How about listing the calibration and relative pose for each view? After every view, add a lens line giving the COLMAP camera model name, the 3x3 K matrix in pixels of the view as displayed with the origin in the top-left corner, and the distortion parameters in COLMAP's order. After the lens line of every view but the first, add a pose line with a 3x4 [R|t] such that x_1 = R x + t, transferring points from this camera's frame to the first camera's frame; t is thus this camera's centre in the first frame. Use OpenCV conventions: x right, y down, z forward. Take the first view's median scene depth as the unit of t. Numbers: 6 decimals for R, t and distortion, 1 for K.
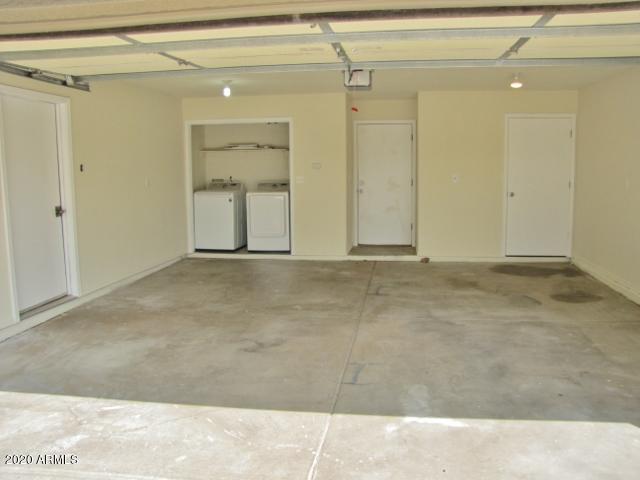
lens RADIAL K [[534.8, 0, 320.0], [0, 534.8, 240.0], [0, 0, 1]] dist [-0.194288, 0.174952]
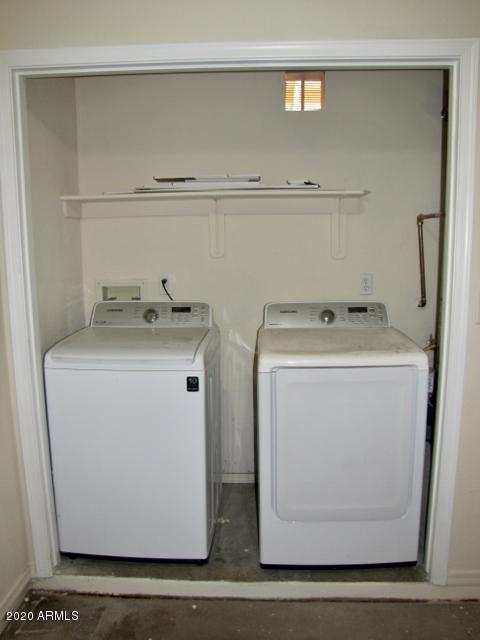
lens RADIAL K [[534.8, 0, 241.0], [0, 534.8, 335.8], [0, 0, 1]] dist [-0.194288, 0.174952]
pose [[0.994857, -0.019611, 0.099374, -0.169606], [0.016030, 0.999197, 0.036711, -0.105979], [-0.100014, -0.034929, 0.994373, 0.742225]]
